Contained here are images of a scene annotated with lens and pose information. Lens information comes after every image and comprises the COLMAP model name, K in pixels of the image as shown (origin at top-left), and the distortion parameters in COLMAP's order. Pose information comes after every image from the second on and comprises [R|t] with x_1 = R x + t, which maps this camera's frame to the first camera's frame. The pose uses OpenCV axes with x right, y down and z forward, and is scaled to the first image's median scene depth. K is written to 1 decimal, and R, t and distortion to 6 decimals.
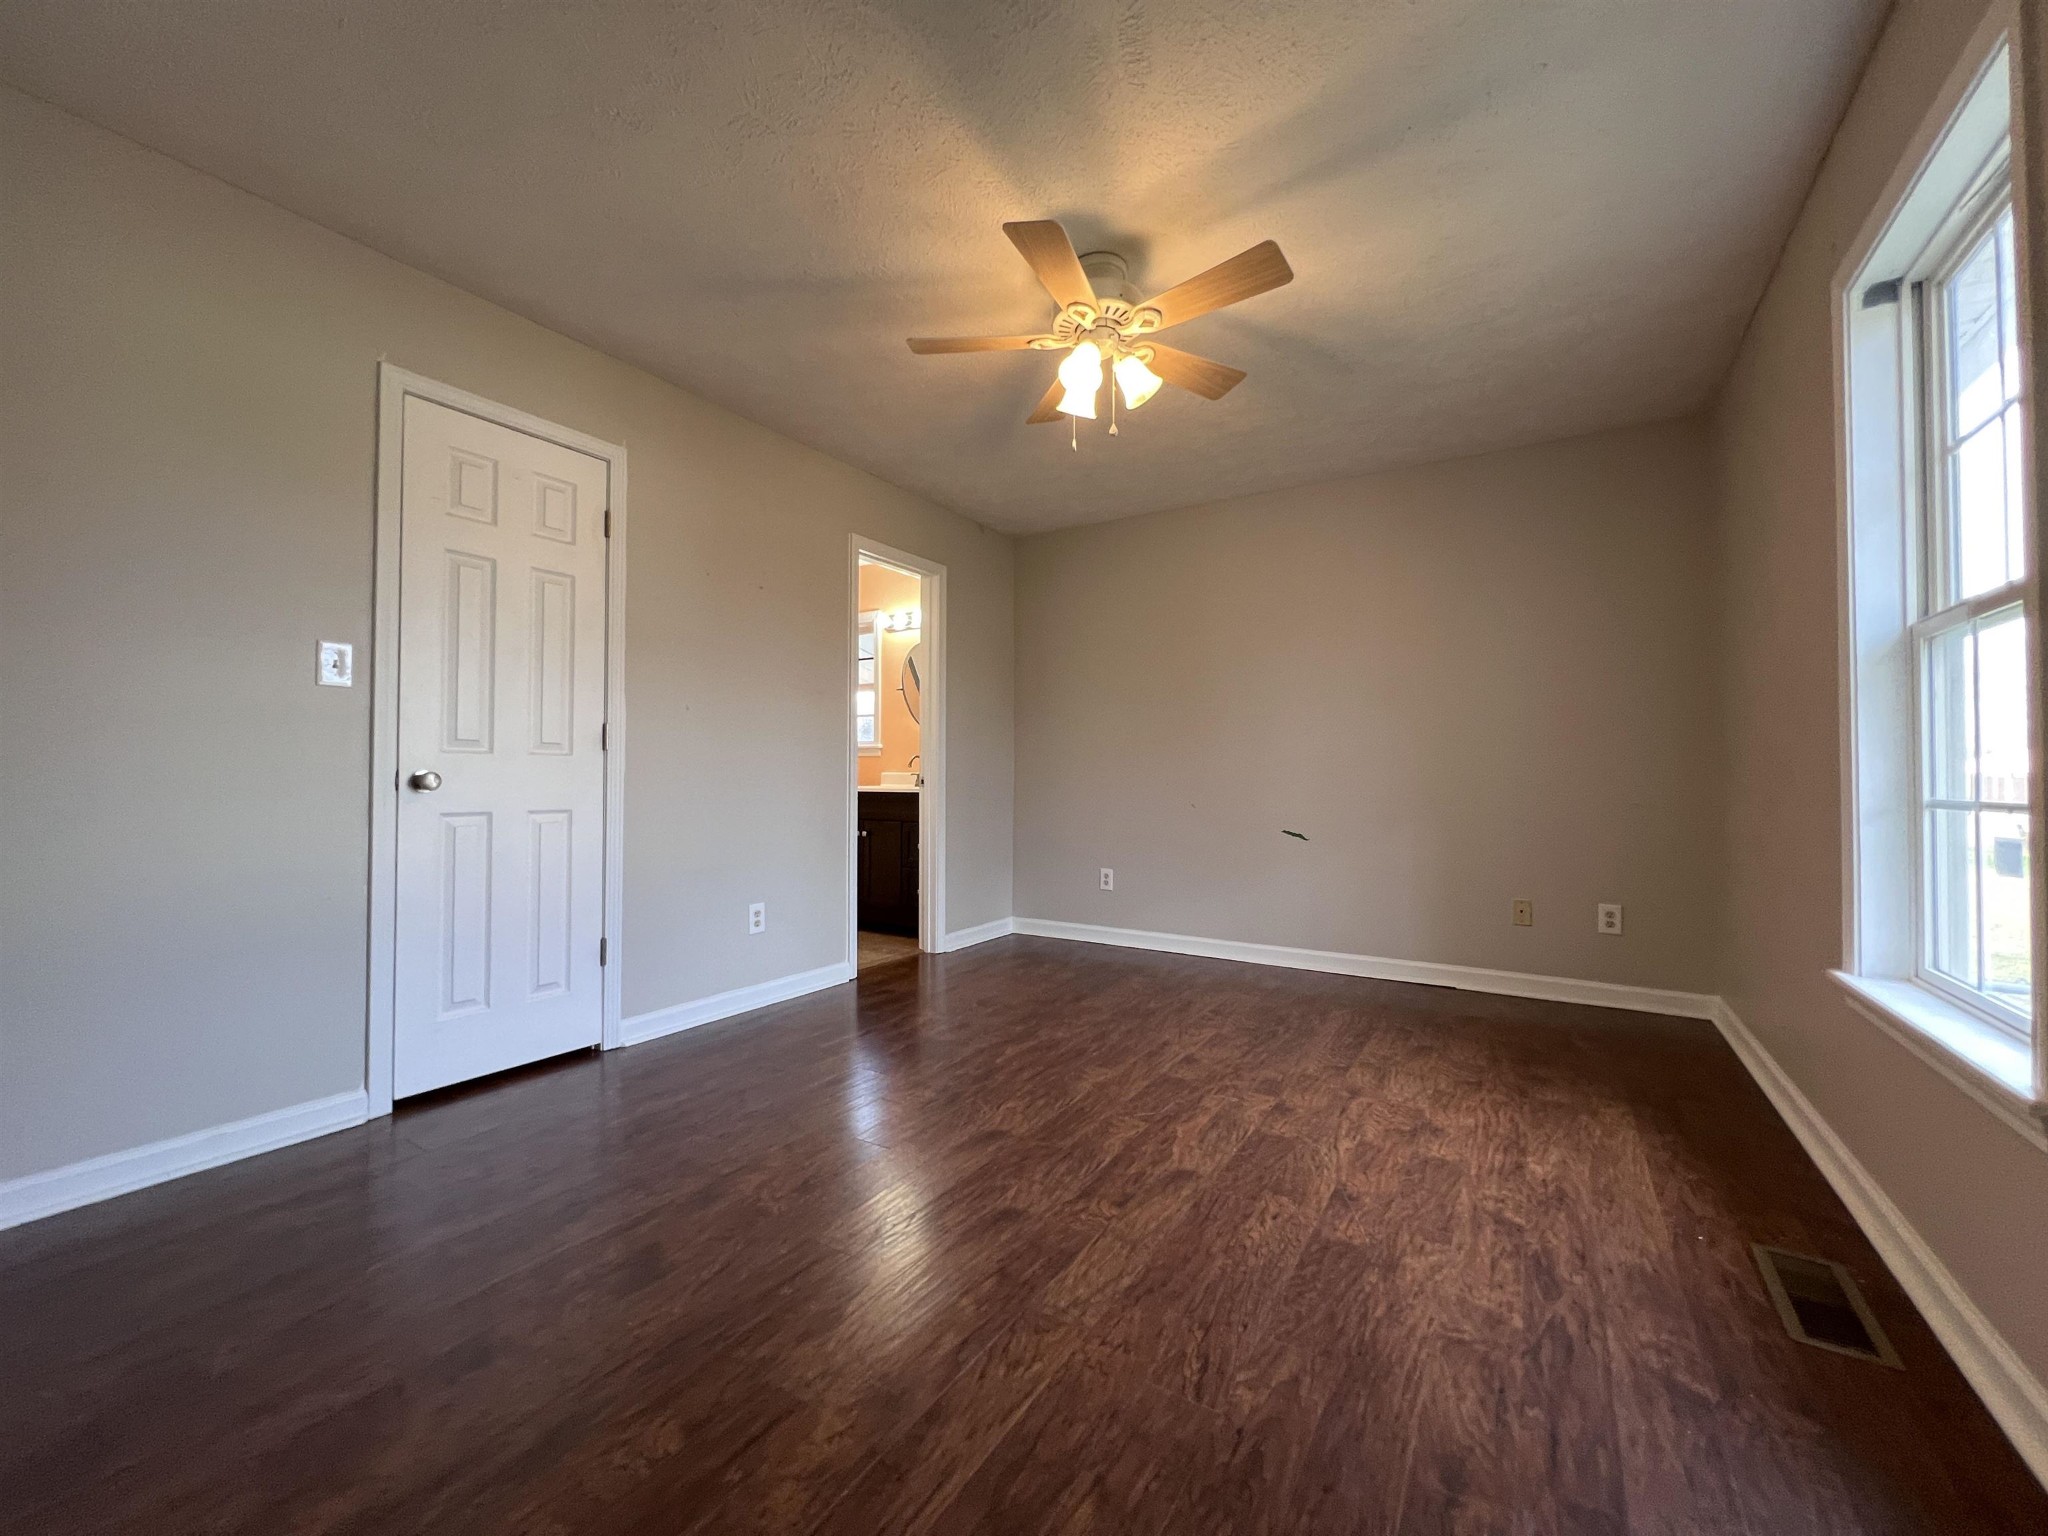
lens RADIAL K [[819.7, 0, 1024.3], [0, 819.7, 766.3], [0, 0, 1]] dist [-0.001577, 0.001027]
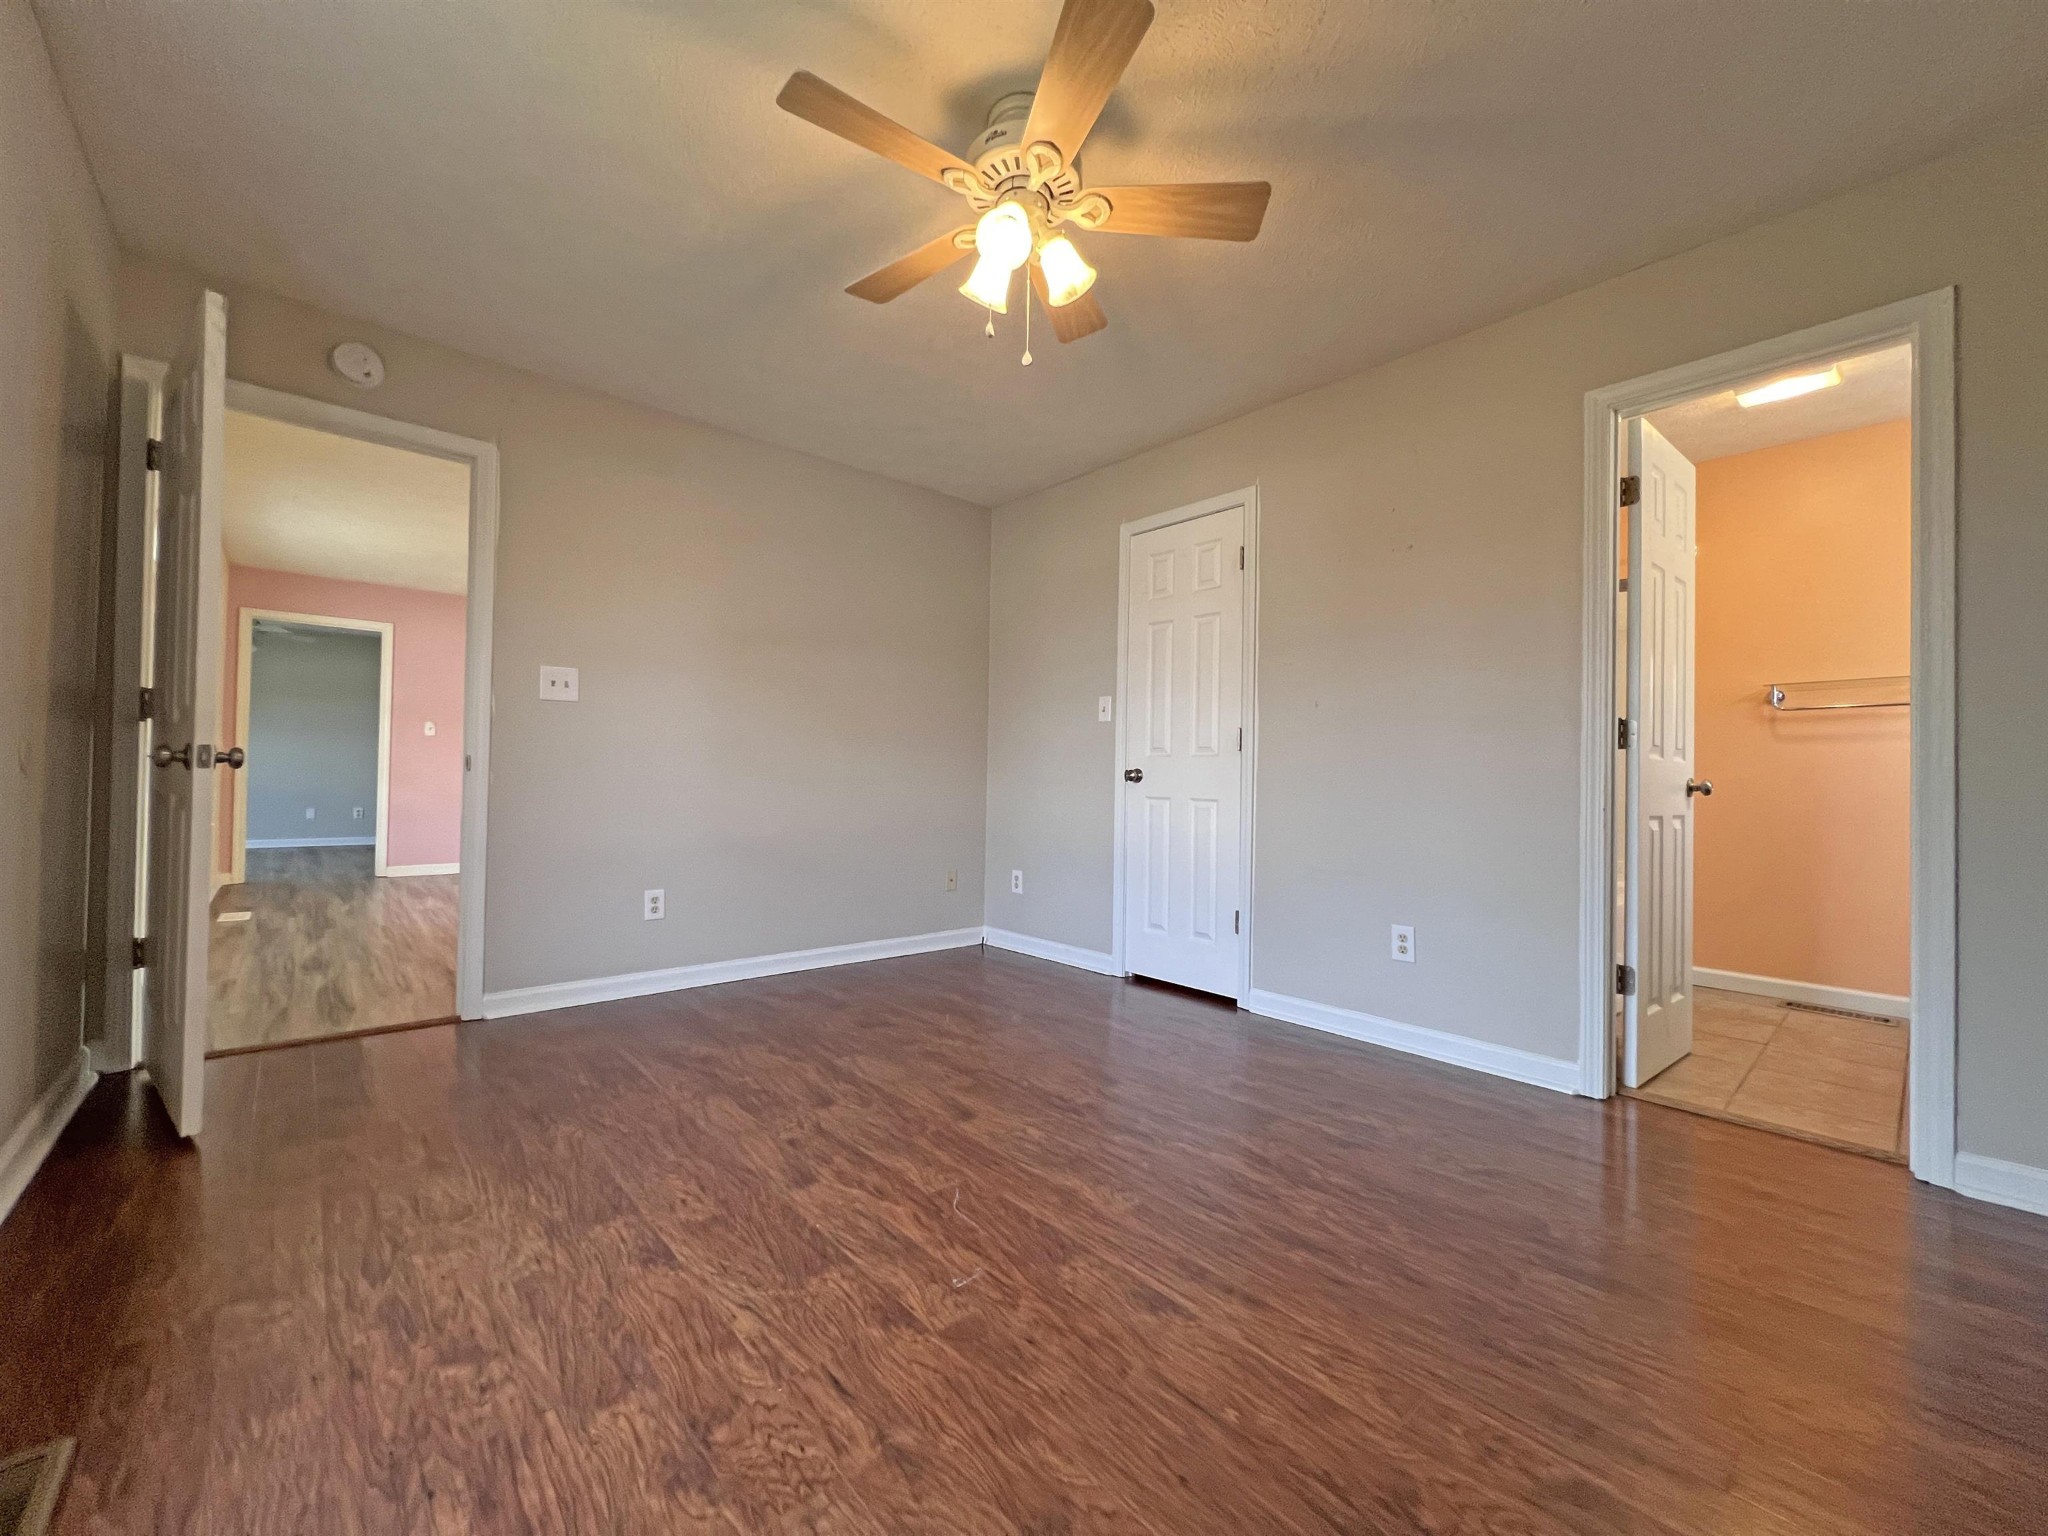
lens RADIAL K [[819.7, 0, 1018.3], [0, 819.7, 772.4], [0, 0, 1]] dist [-0.001577, 0.001027]
pose [[-0.285211, -0.014536, -0.958354, 1.003624], [-0.002447, 0.999893, -0.014438, 0.039779], [0.958462, -0.001773, -0.285216, 1.462039]]
